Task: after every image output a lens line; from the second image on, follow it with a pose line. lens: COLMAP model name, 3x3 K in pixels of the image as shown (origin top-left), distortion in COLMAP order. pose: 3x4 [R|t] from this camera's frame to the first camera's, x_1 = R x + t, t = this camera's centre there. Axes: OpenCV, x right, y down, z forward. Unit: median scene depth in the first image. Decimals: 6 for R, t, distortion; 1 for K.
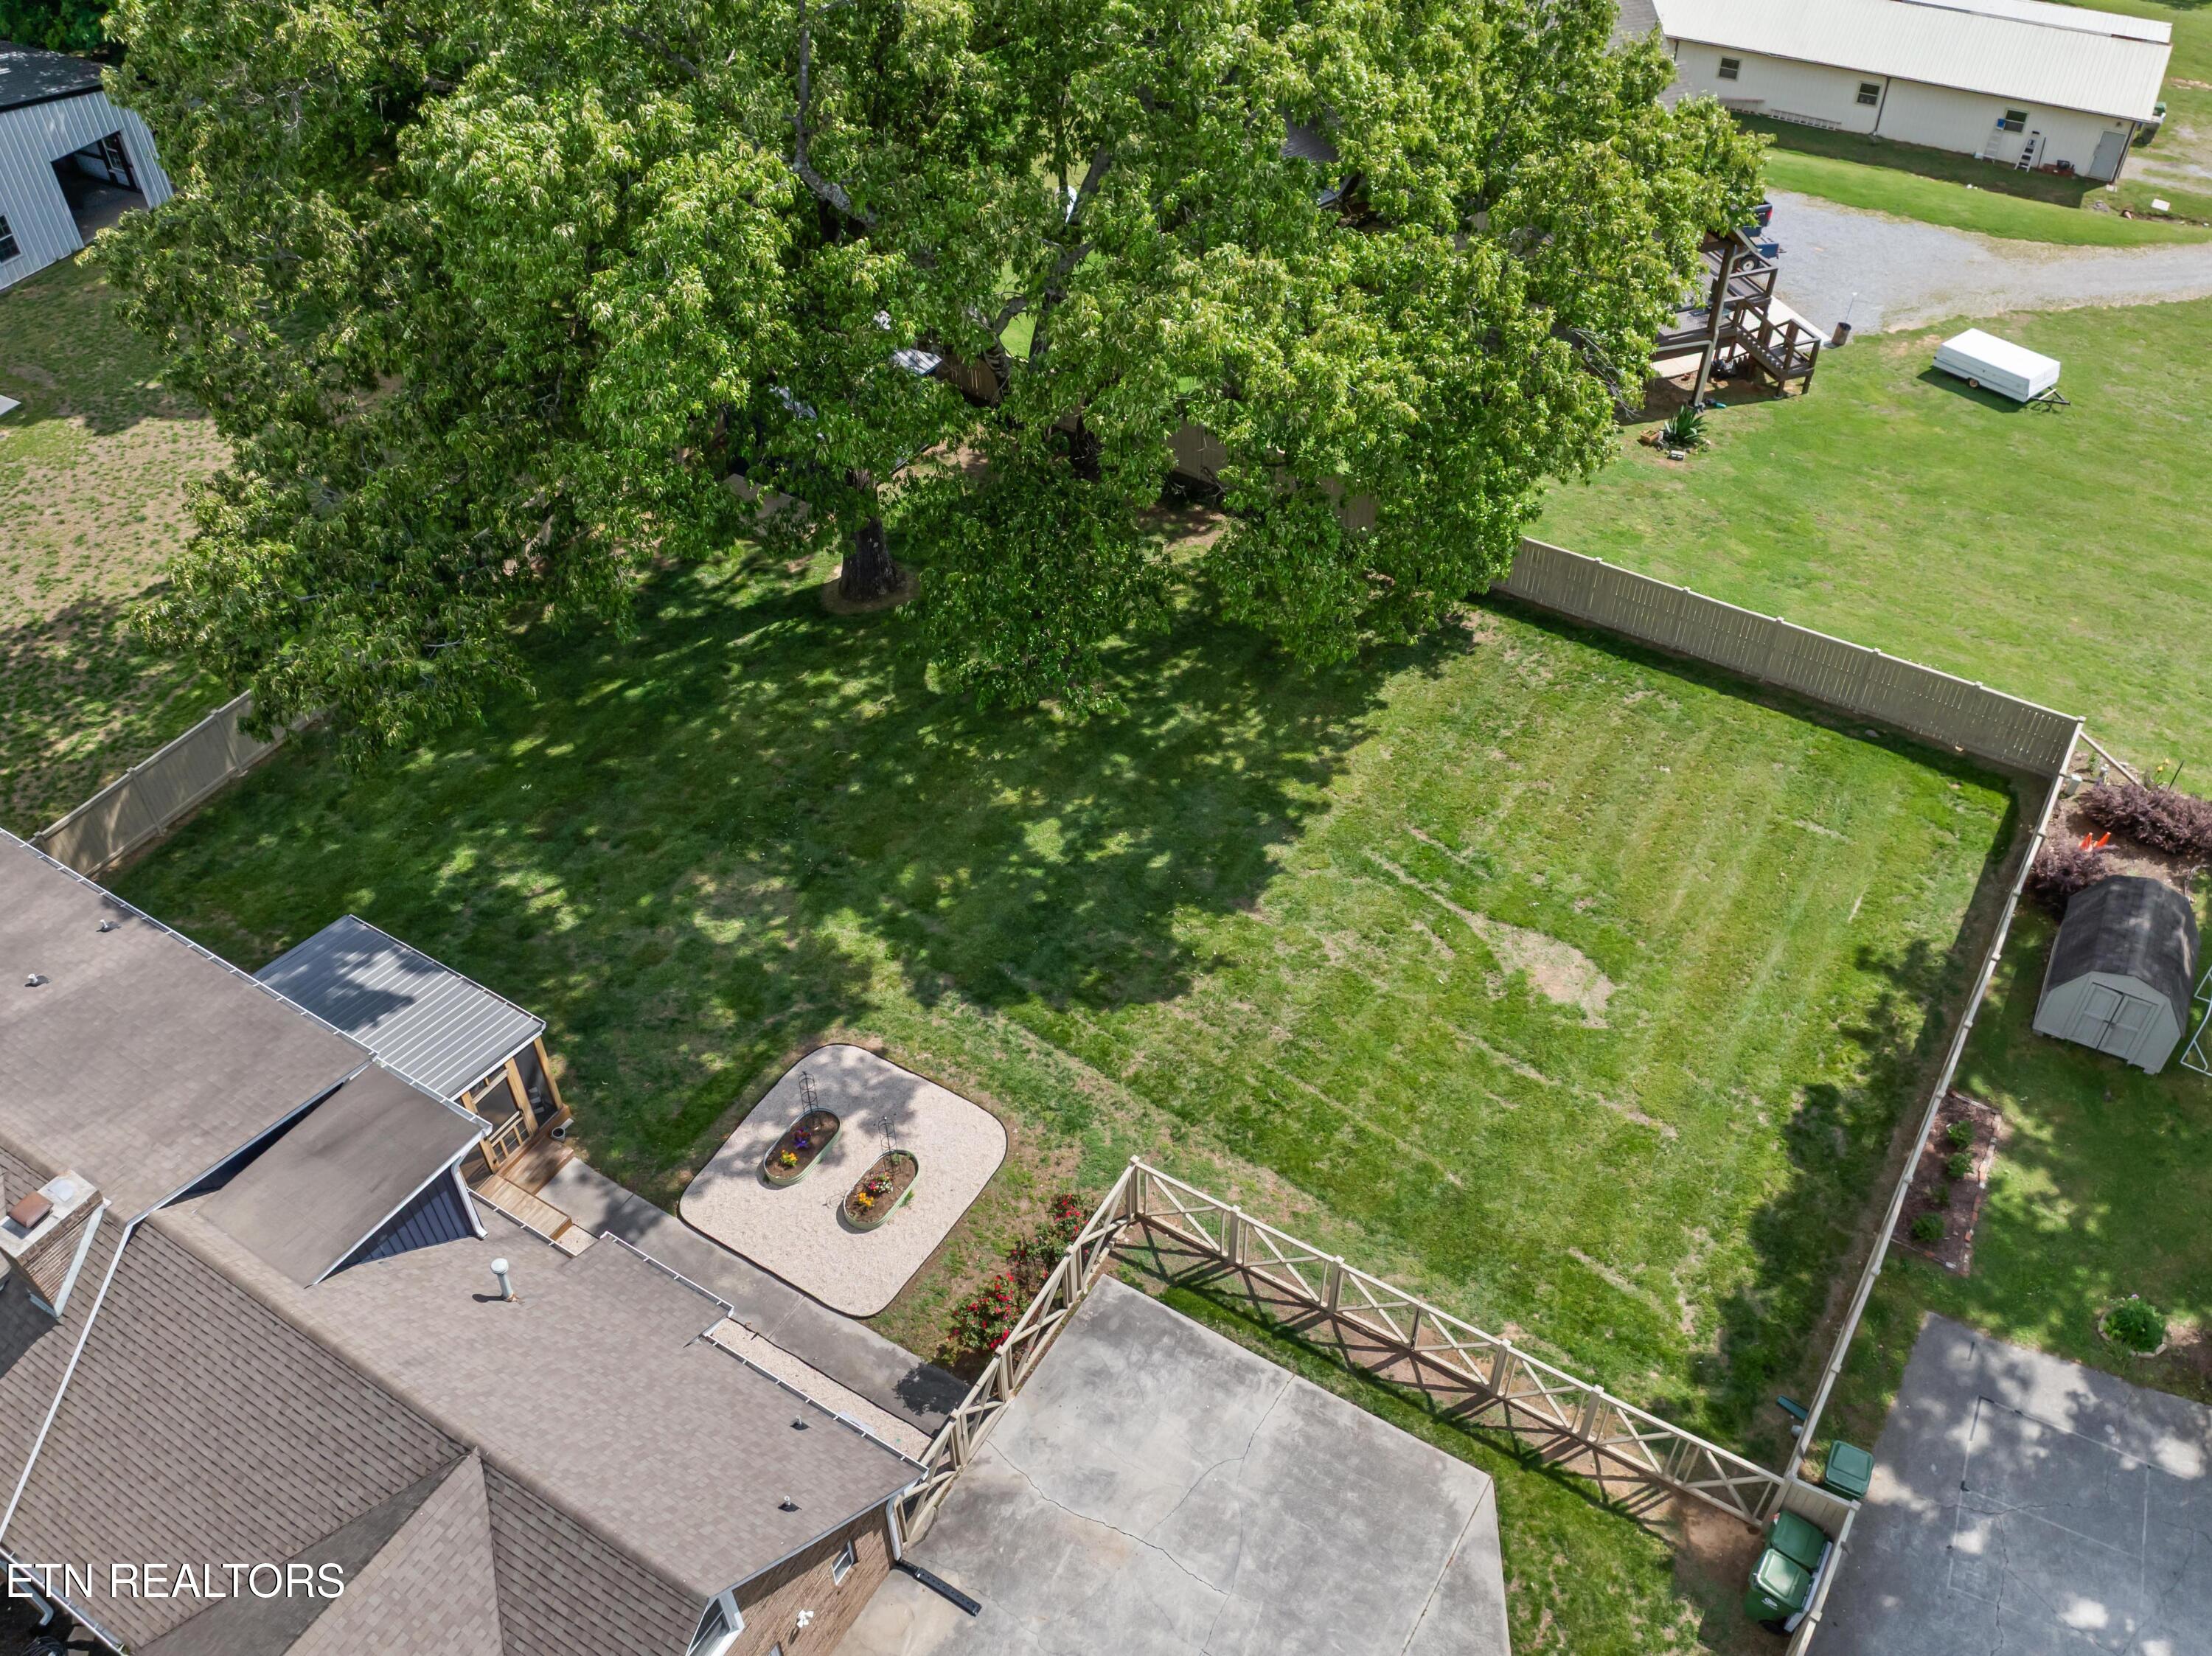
lens RADIAL K [[1869.3, 0, 1102.3], [0, 1869.3, 732.5], [0, 0, 1]] dist [-0.040670, -0.004874]
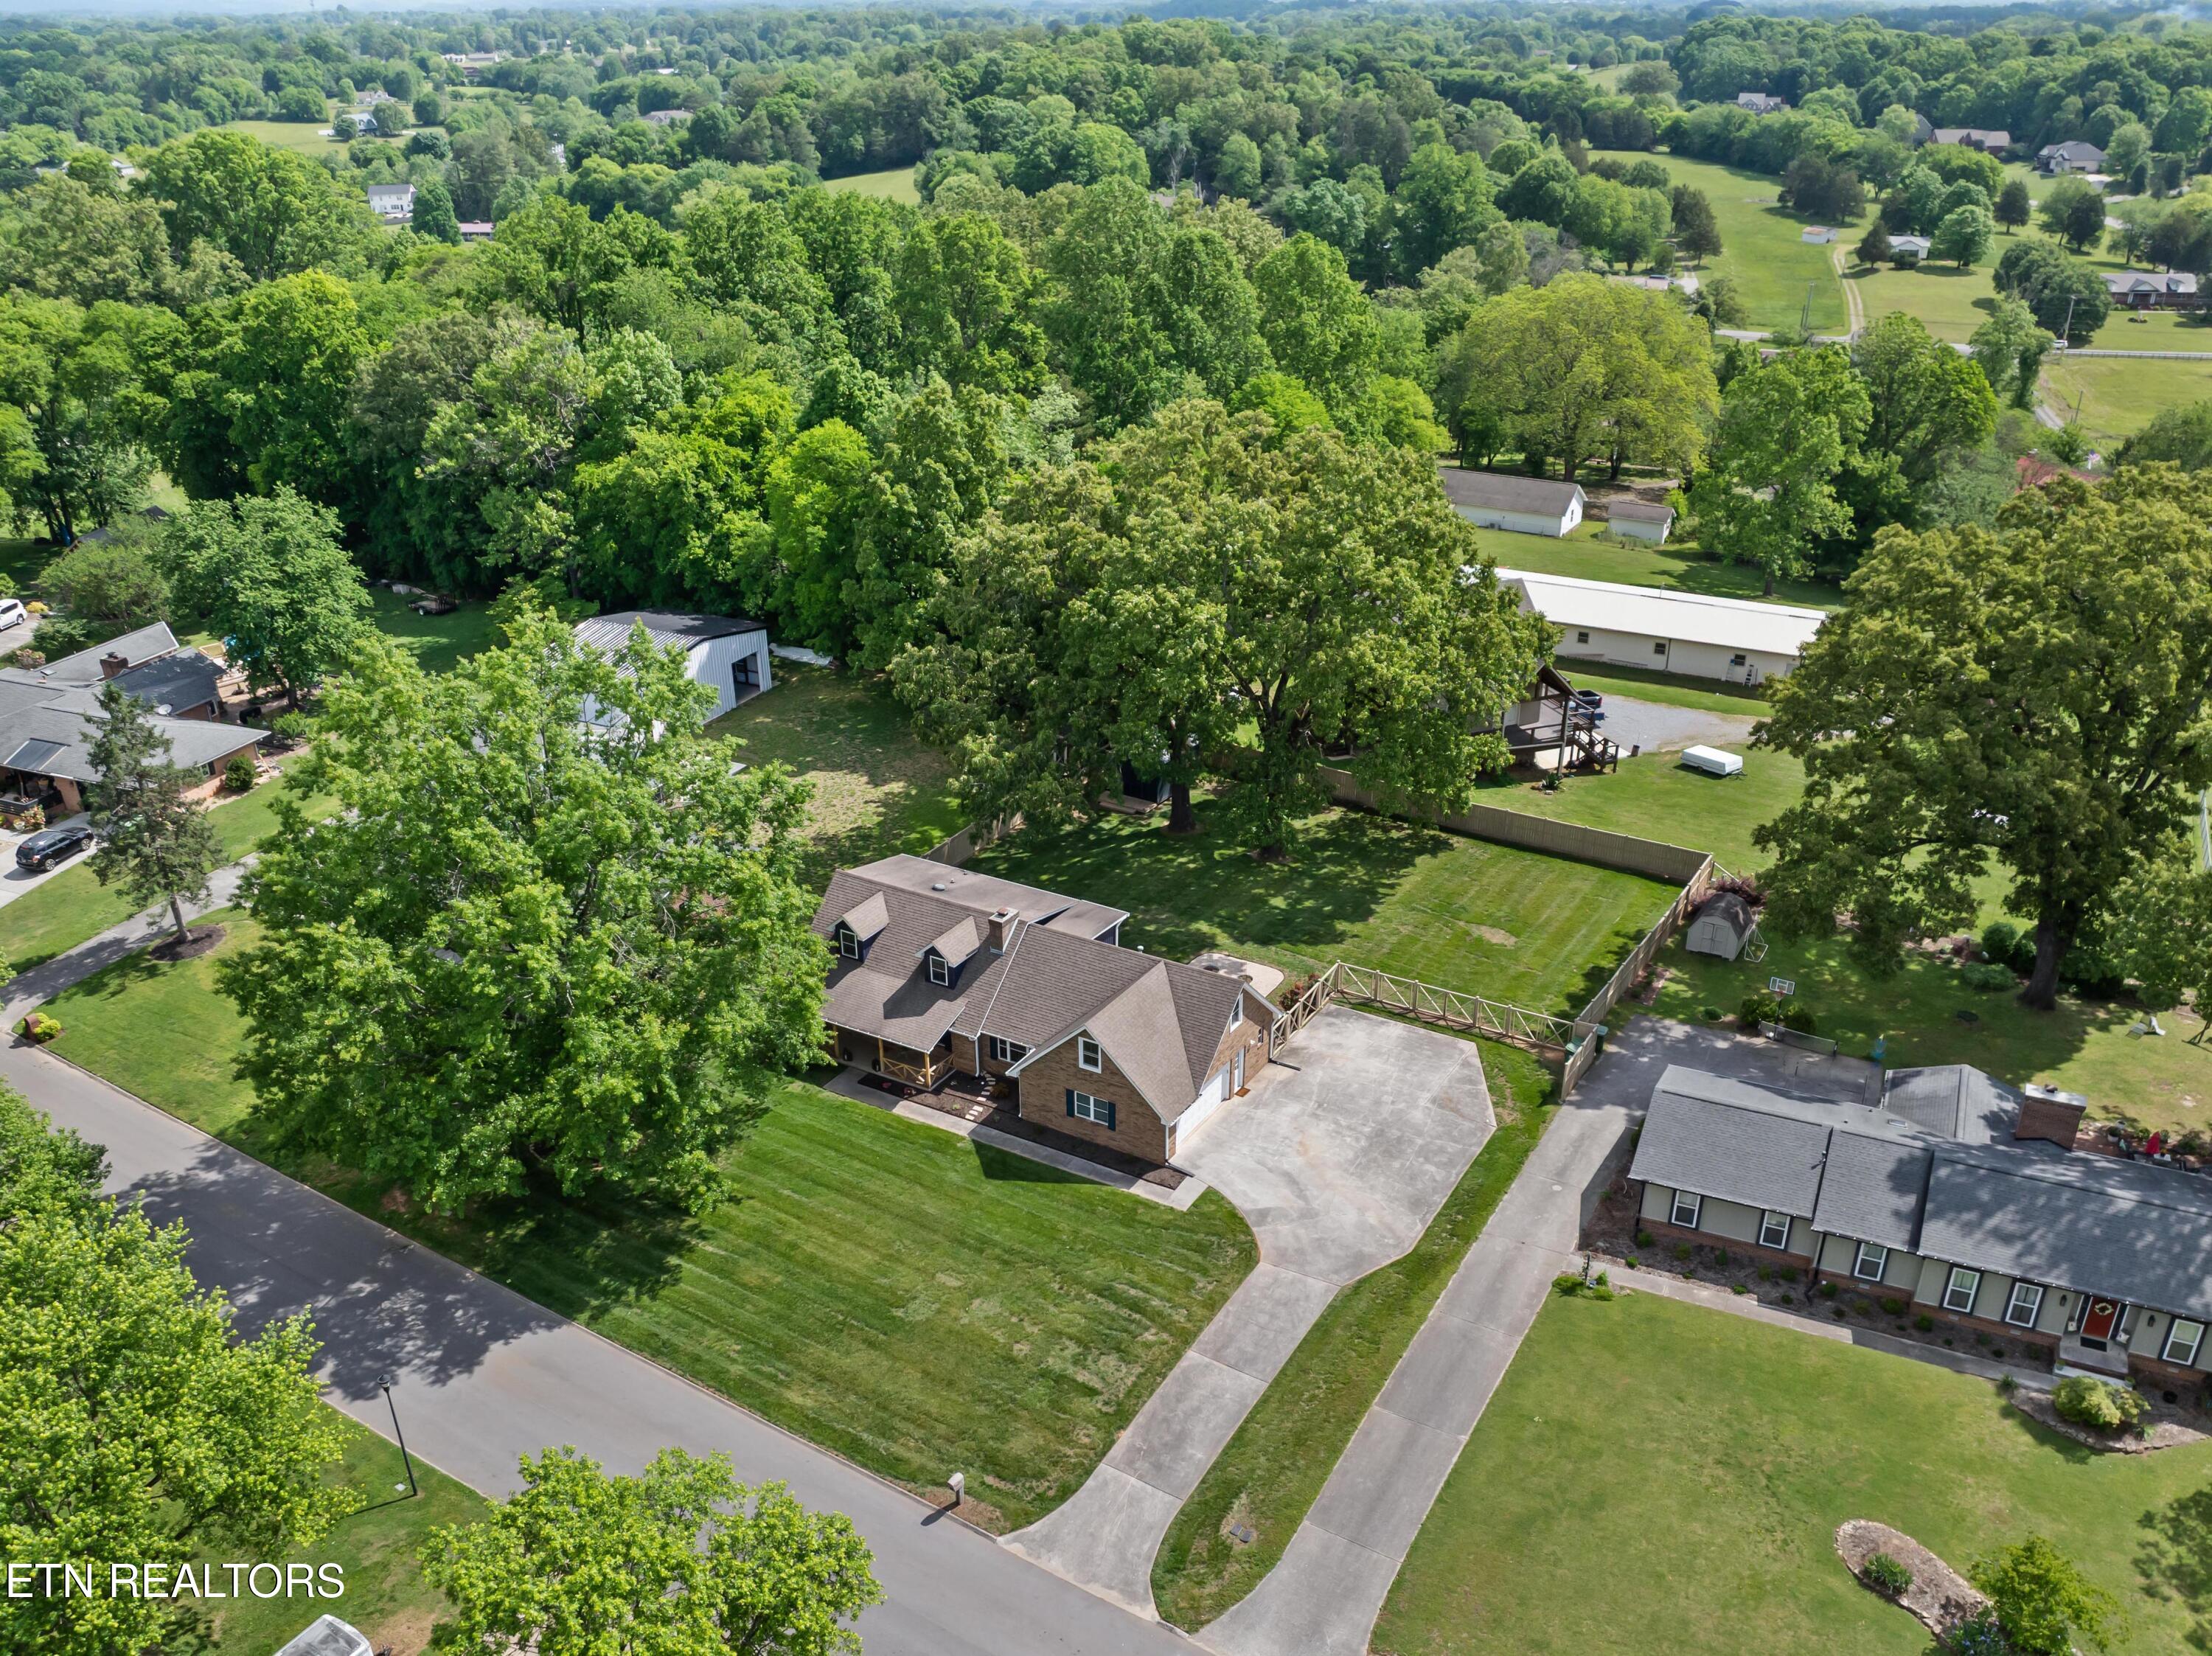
lens RADIAL K [[1865.4, 0, 1109.0], [0, 1865.4, 931.3], [0, 0, 1]] dist [-0.042983, 0.016218]
pose [[0.999889, -0.002959, 0.014598, -0.352160], [0.006323, 0.971702, -0.236124, 0.817348], [-0.013487, 0.236190, 0.971613, -1.620642]]
